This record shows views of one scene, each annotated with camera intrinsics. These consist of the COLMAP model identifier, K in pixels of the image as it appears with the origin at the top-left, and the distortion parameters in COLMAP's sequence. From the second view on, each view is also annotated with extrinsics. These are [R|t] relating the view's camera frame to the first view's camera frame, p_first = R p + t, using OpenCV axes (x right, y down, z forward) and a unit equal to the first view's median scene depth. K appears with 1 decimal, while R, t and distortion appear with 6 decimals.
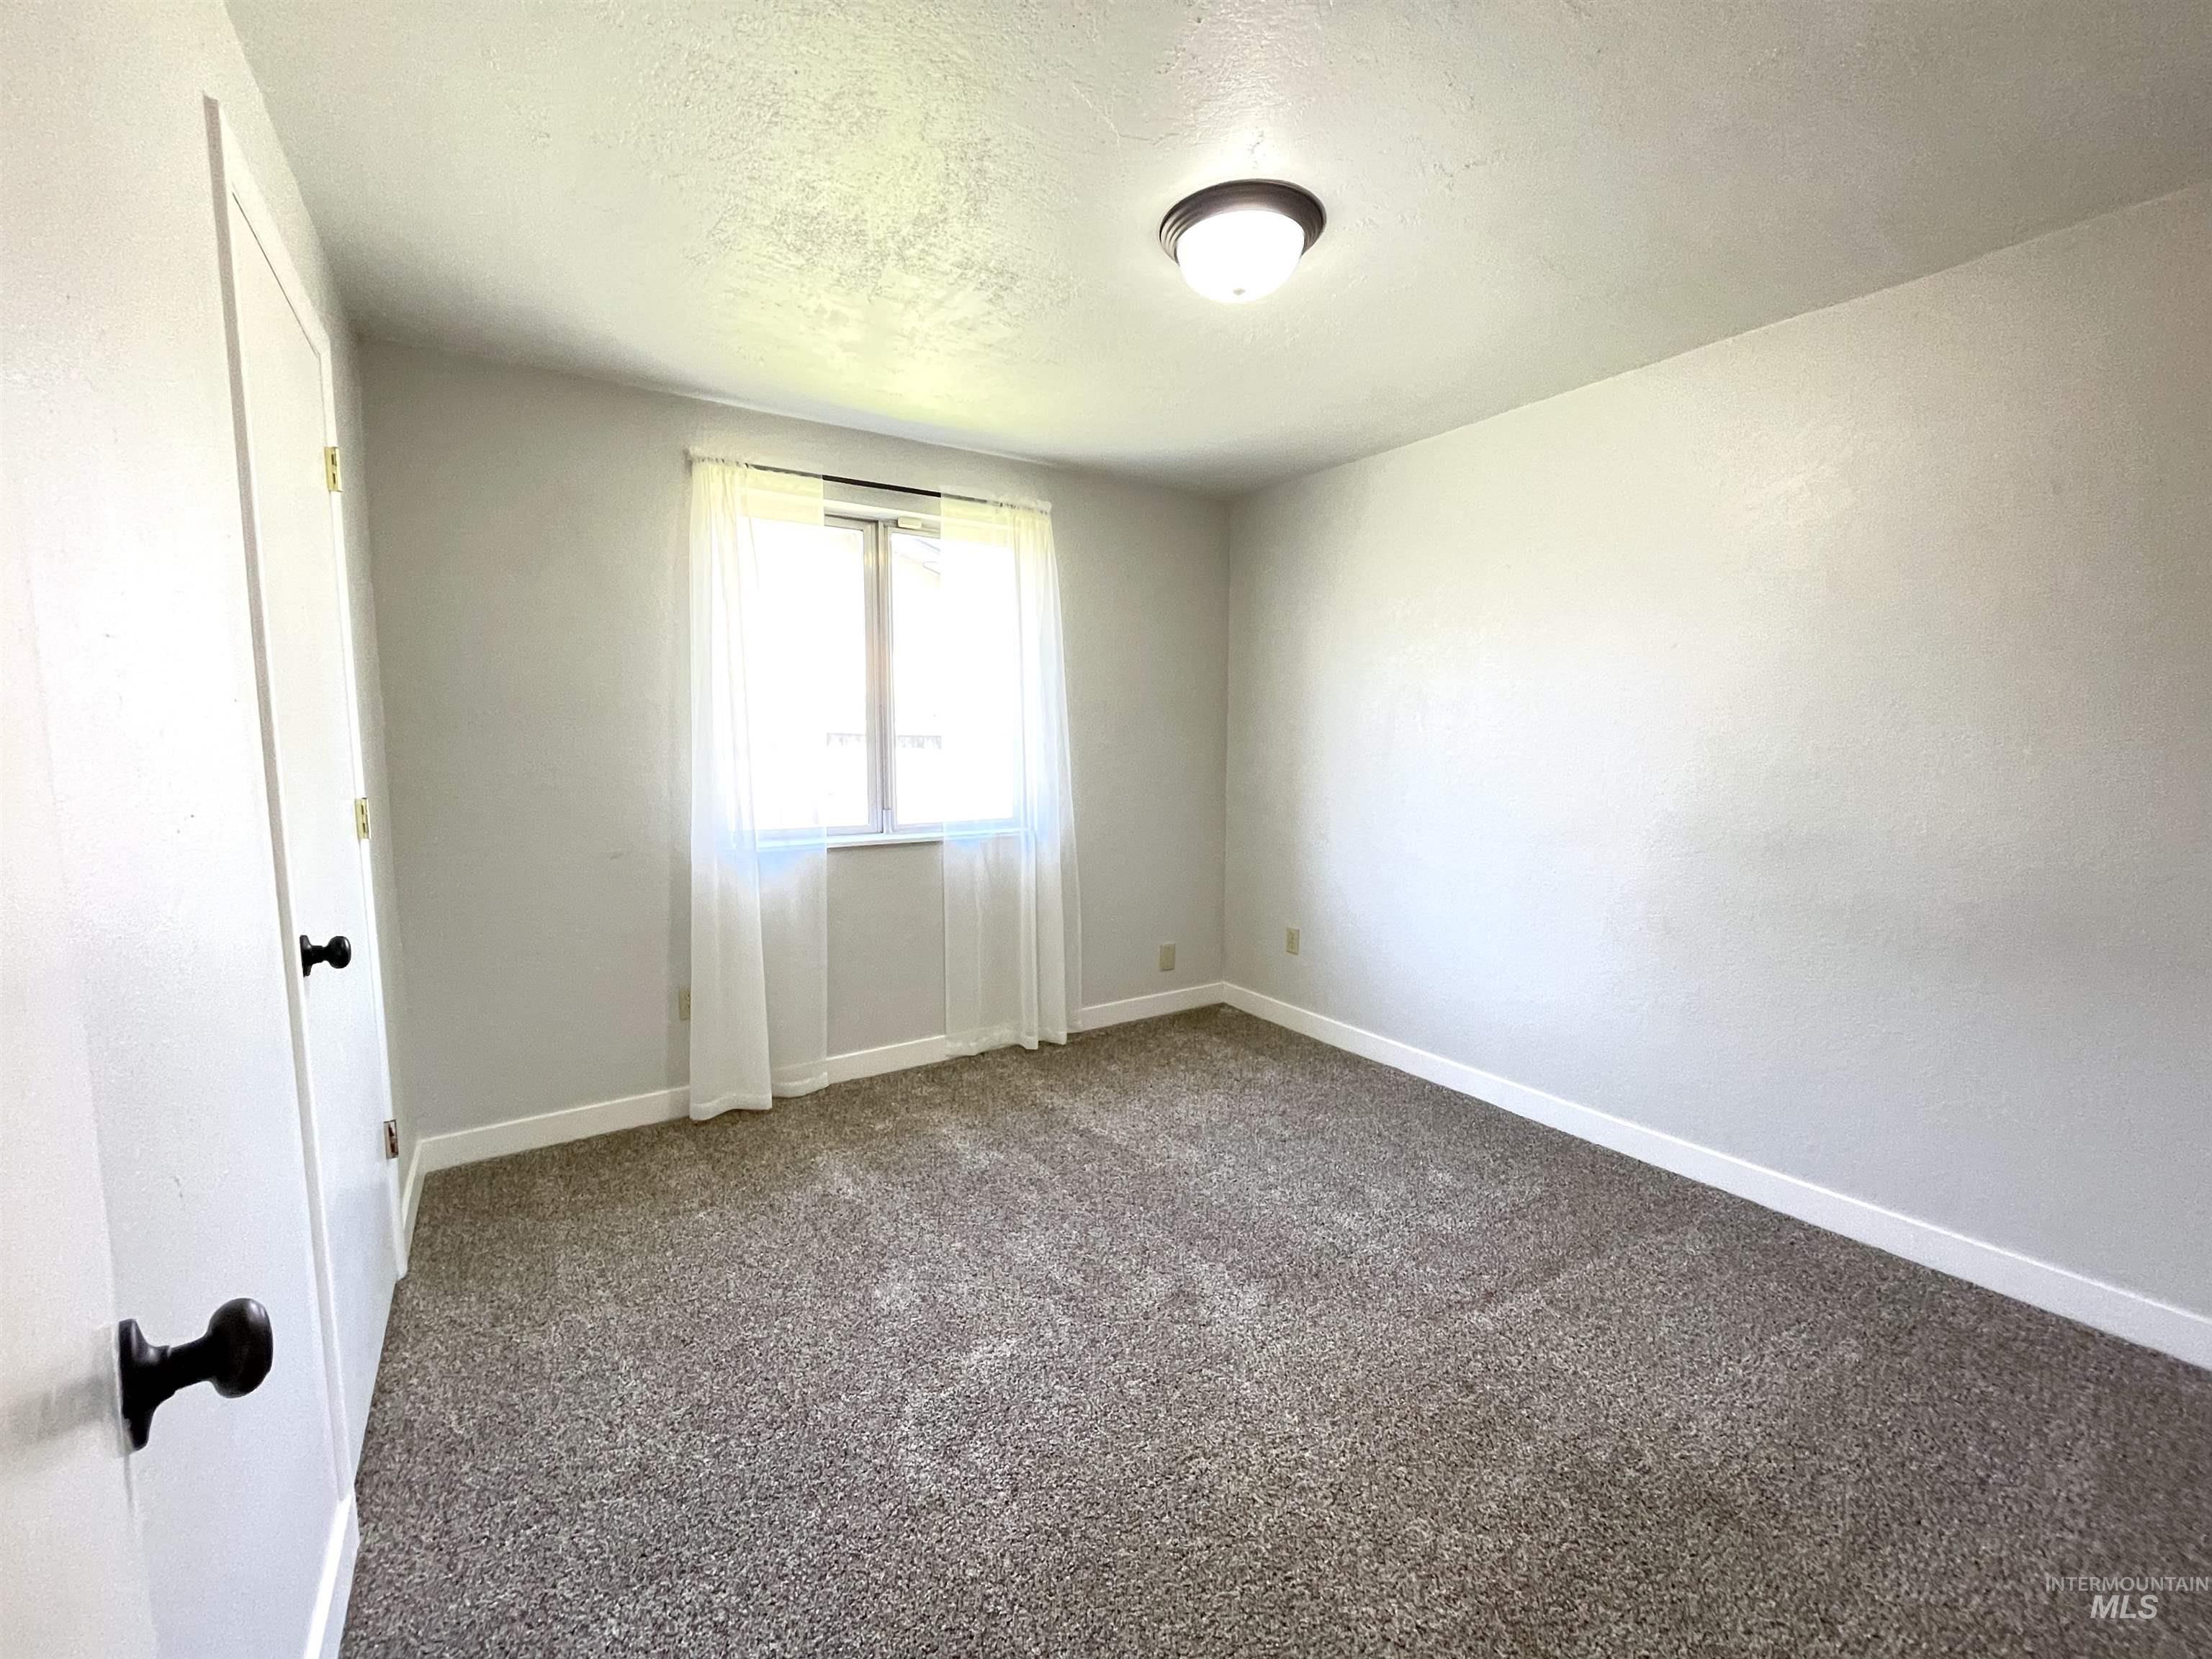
lens RADIAL K [[902.7, 0, 1106.0], [0, 902.7, 829.5], [0, 0, 1]] dist [-0.000682, 0.000252]
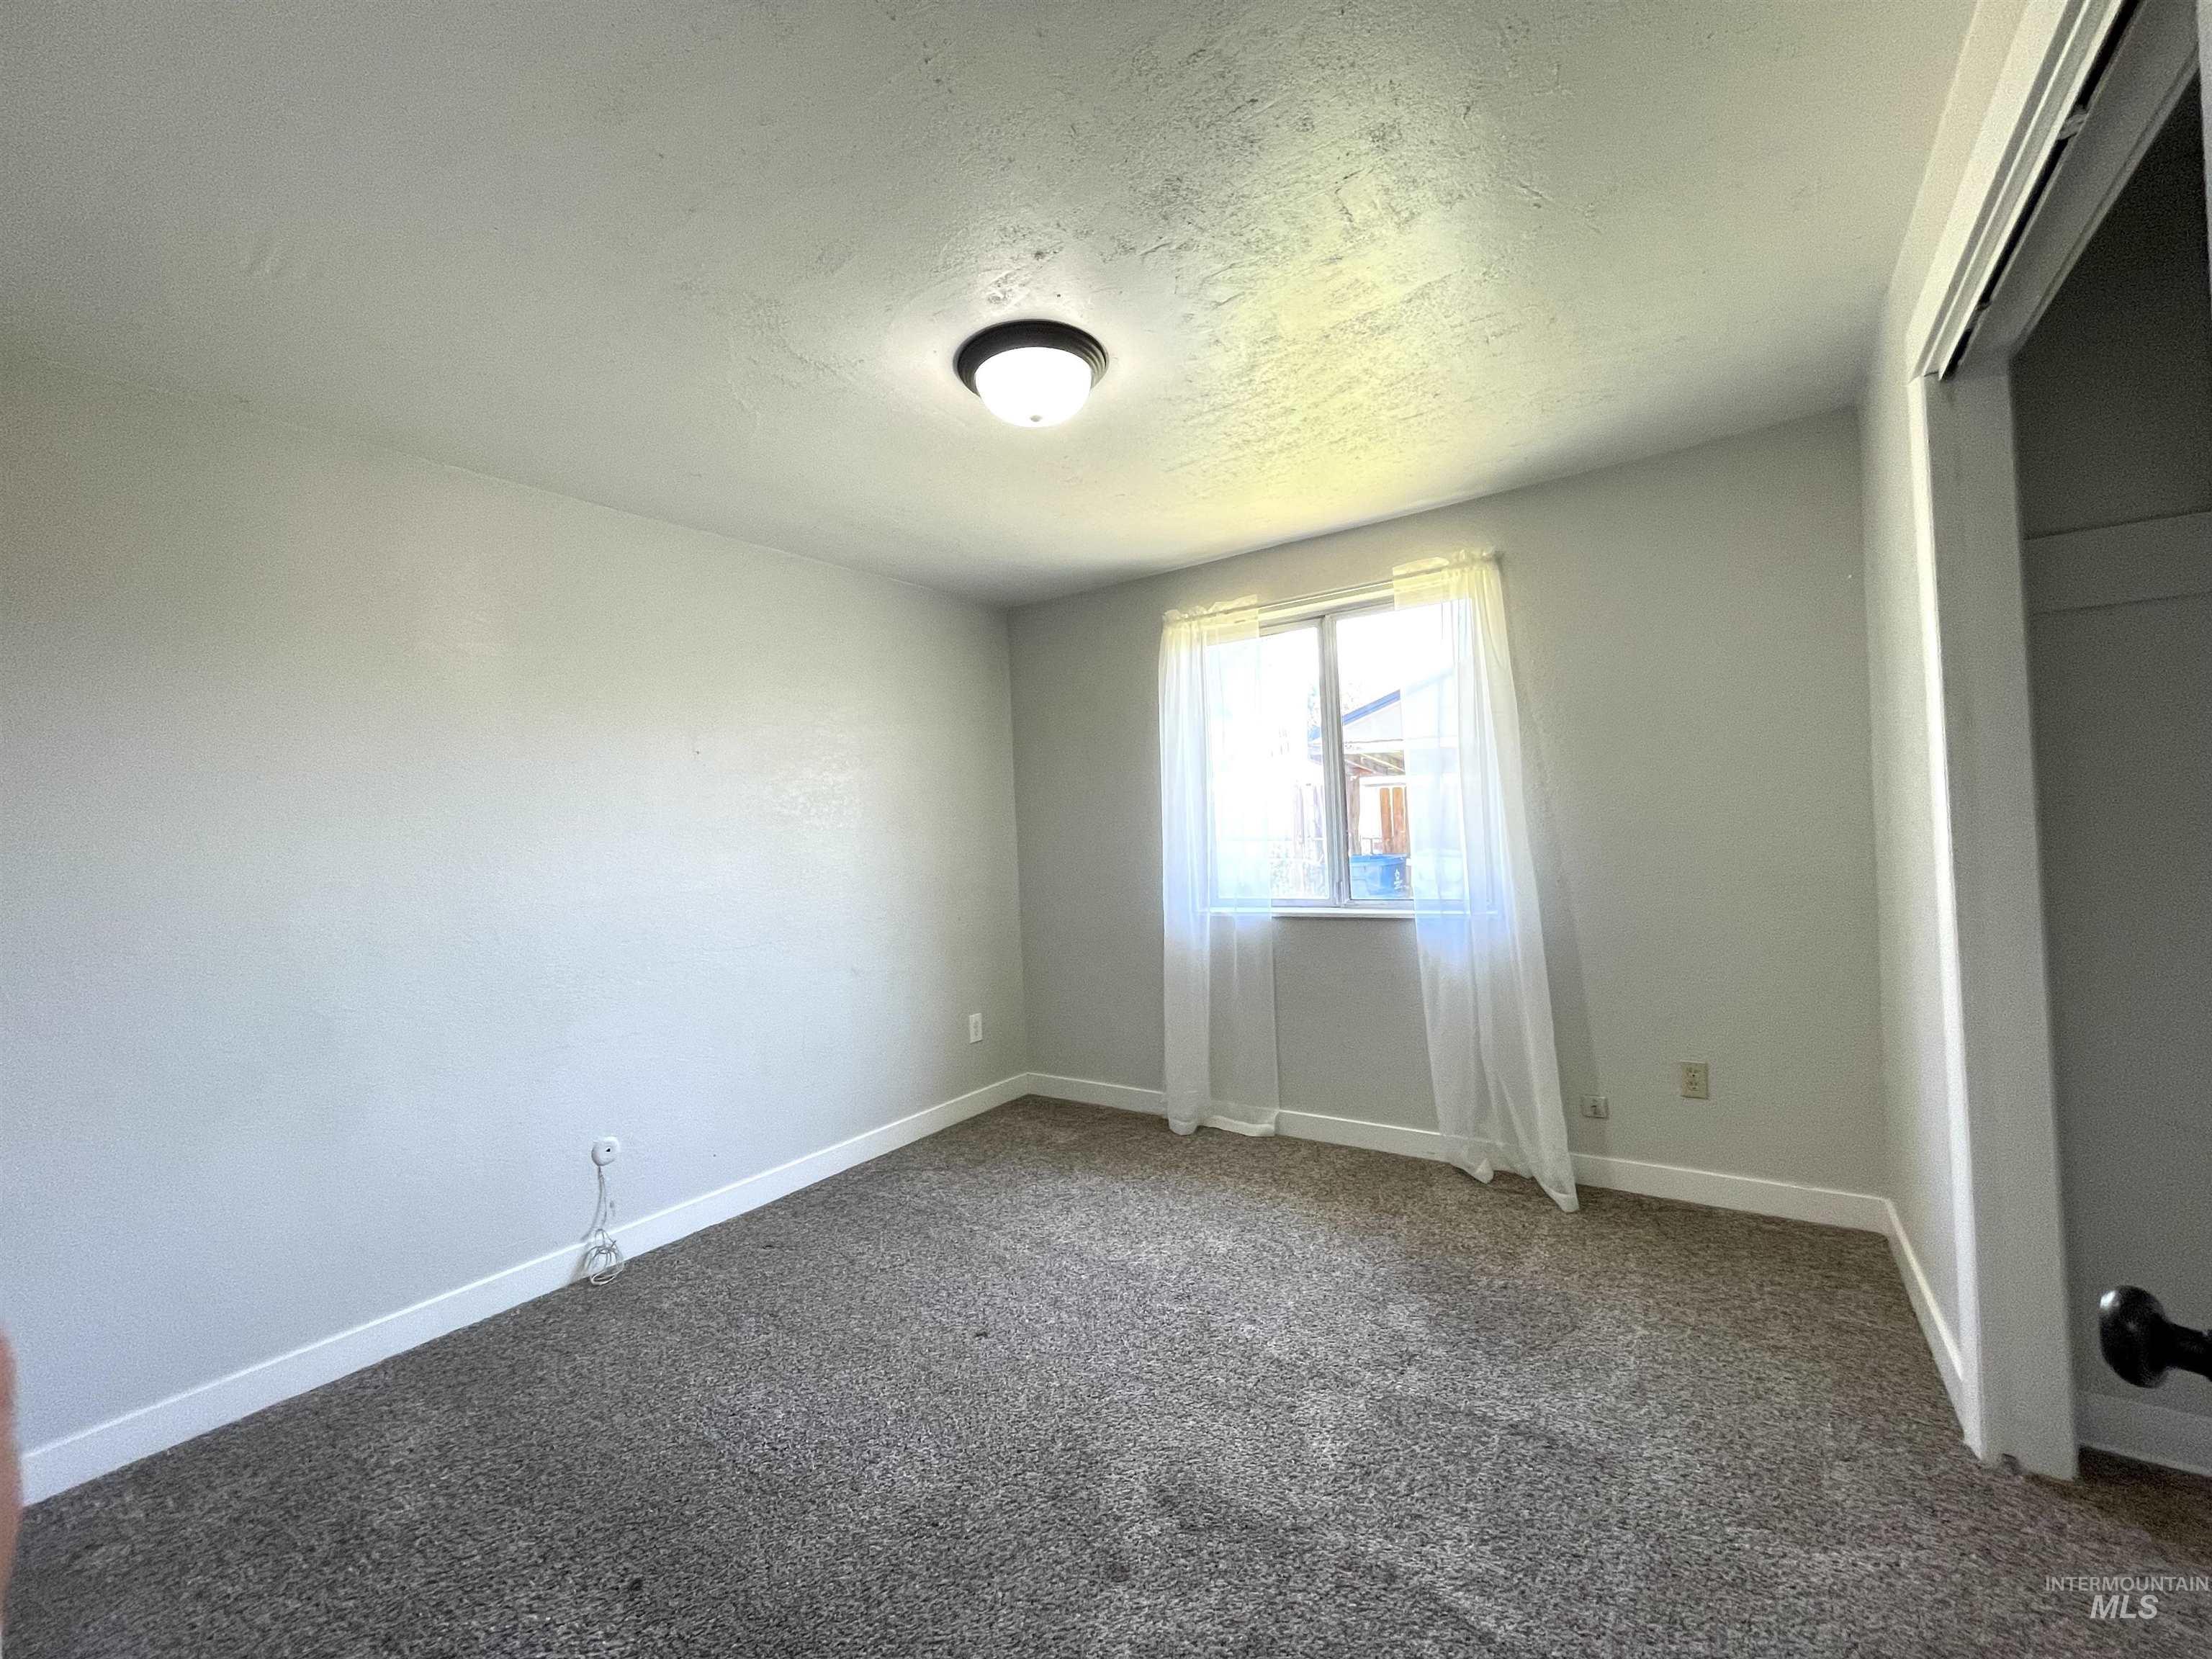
lens RADIAL K [[879.8, 0, 1111.3], [0, 879.8, 811.1], [0, 0, 1]] dist [-0.000420, 0.000036]
pose [[0.367143, -0.028705, -0.929721, 0.616951], [-0.044971, 0.997807, -0.048566, -0.046914], [0.929077, 0.059641, 0.365047, 0.397302]]
